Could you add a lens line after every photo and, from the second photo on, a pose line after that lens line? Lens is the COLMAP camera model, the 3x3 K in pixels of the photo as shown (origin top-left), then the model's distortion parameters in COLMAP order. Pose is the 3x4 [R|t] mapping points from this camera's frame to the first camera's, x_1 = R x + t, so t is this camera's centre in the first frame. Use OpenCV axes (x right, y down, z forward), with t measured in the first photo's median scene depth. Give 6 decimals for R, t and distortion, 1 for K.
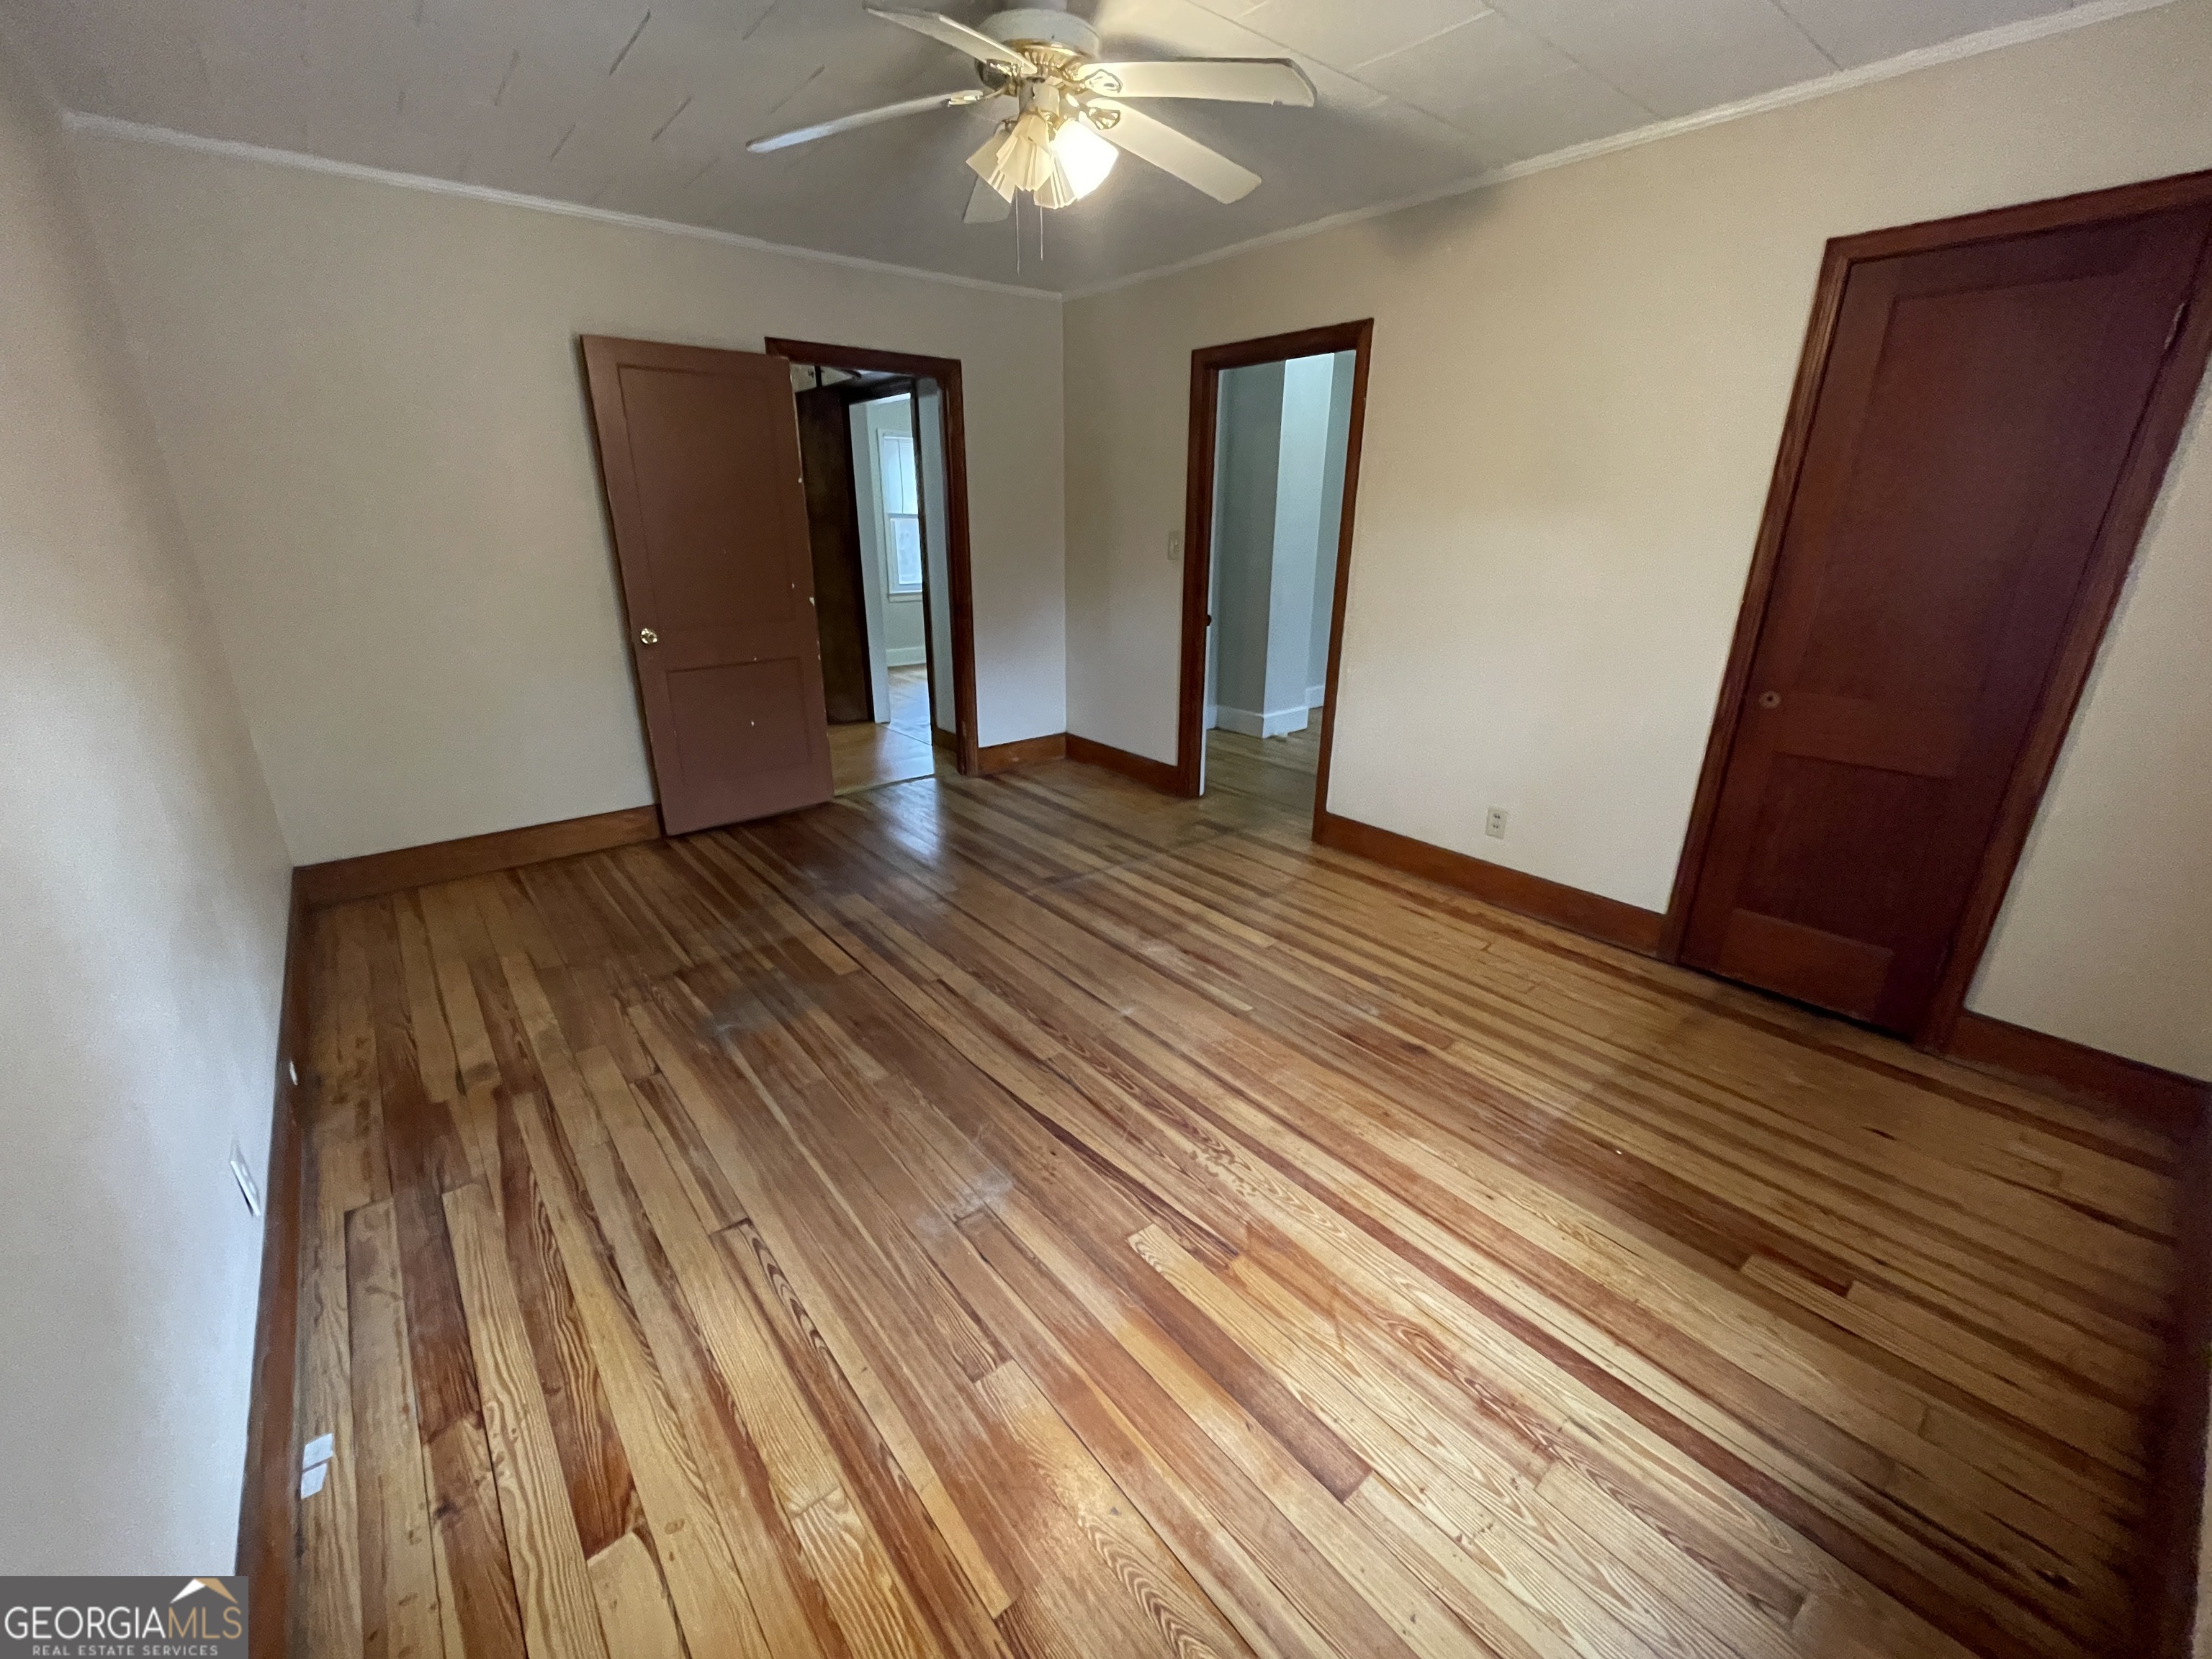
lens RADIAL K [[898.1, 0, 1110.3], [0, 898.1, 824.8], [0, 0, 1]] dist [-0.000798, 0.000211]
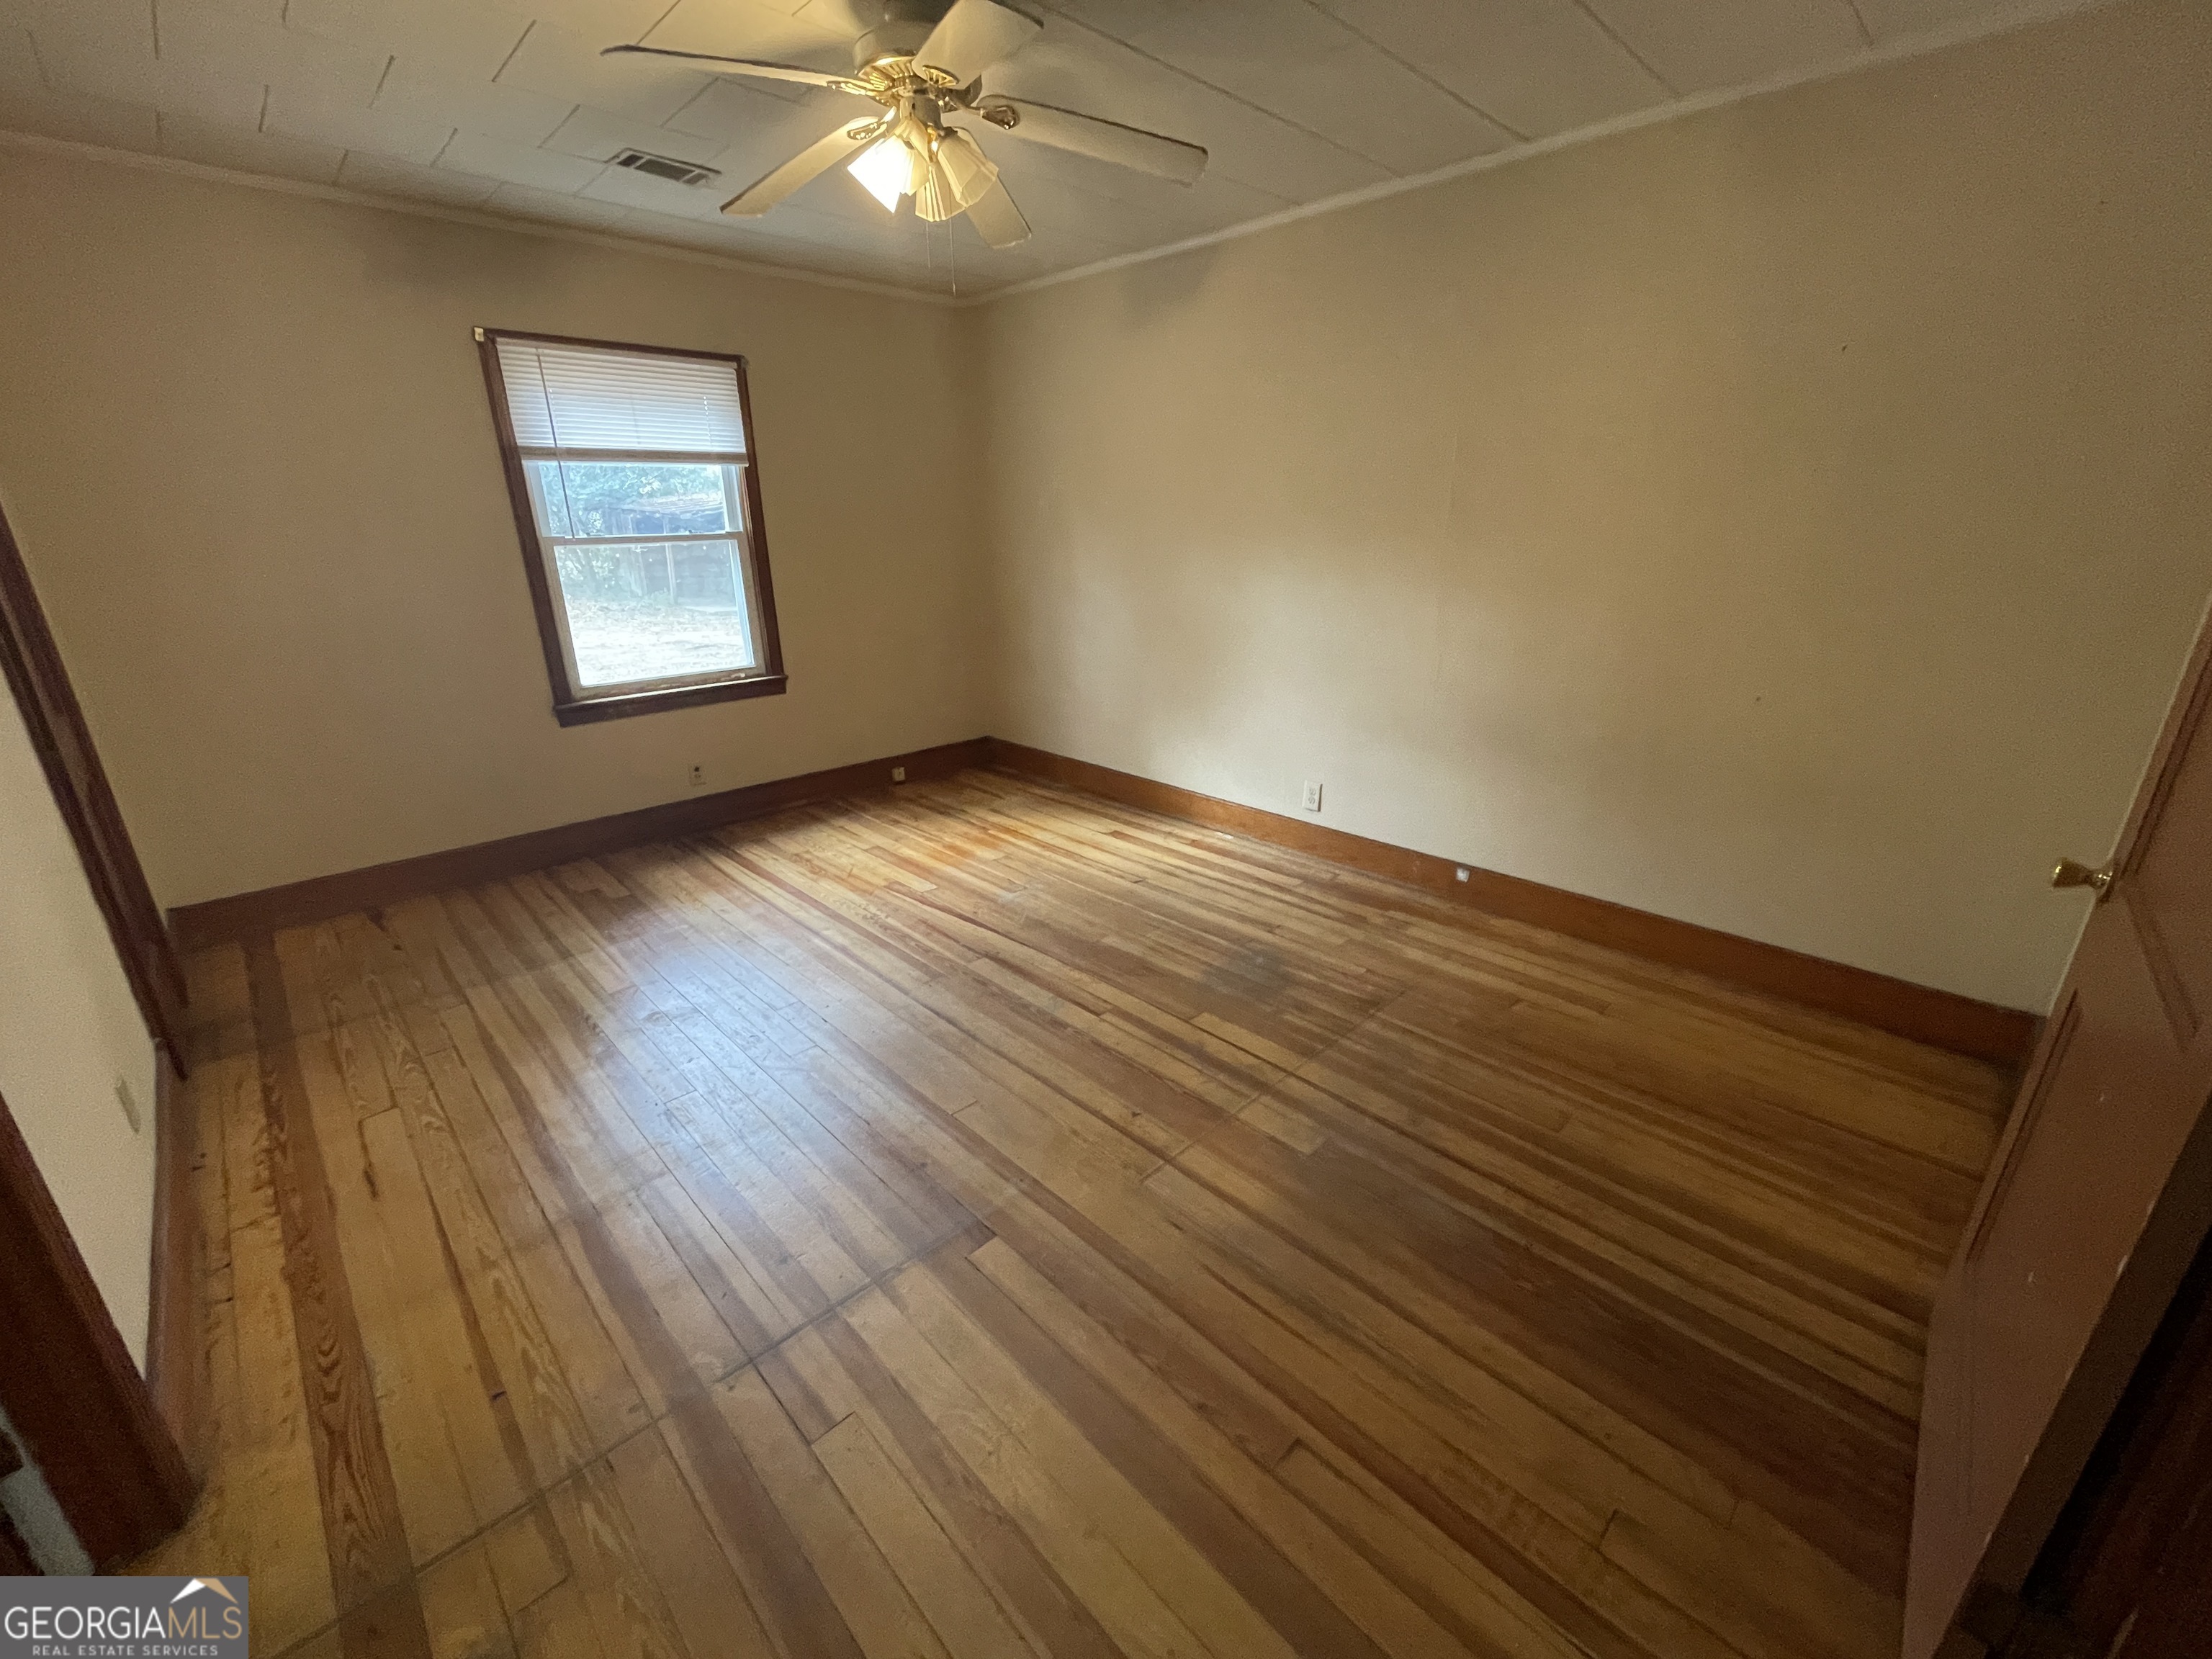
lens RADIAL K [[898.1, 0, 1094.3], [0, 898.1, 839.7], [0, 0, 1]] dist [-0.000798, 0.000211]
pose [[-0.997802, 0.022057, -0.062481, -0.160831], [-0.022230, 0.776881, 0.629255, -0.680828], [0.062420, 0.629261, -0.774684, 1.956618]]
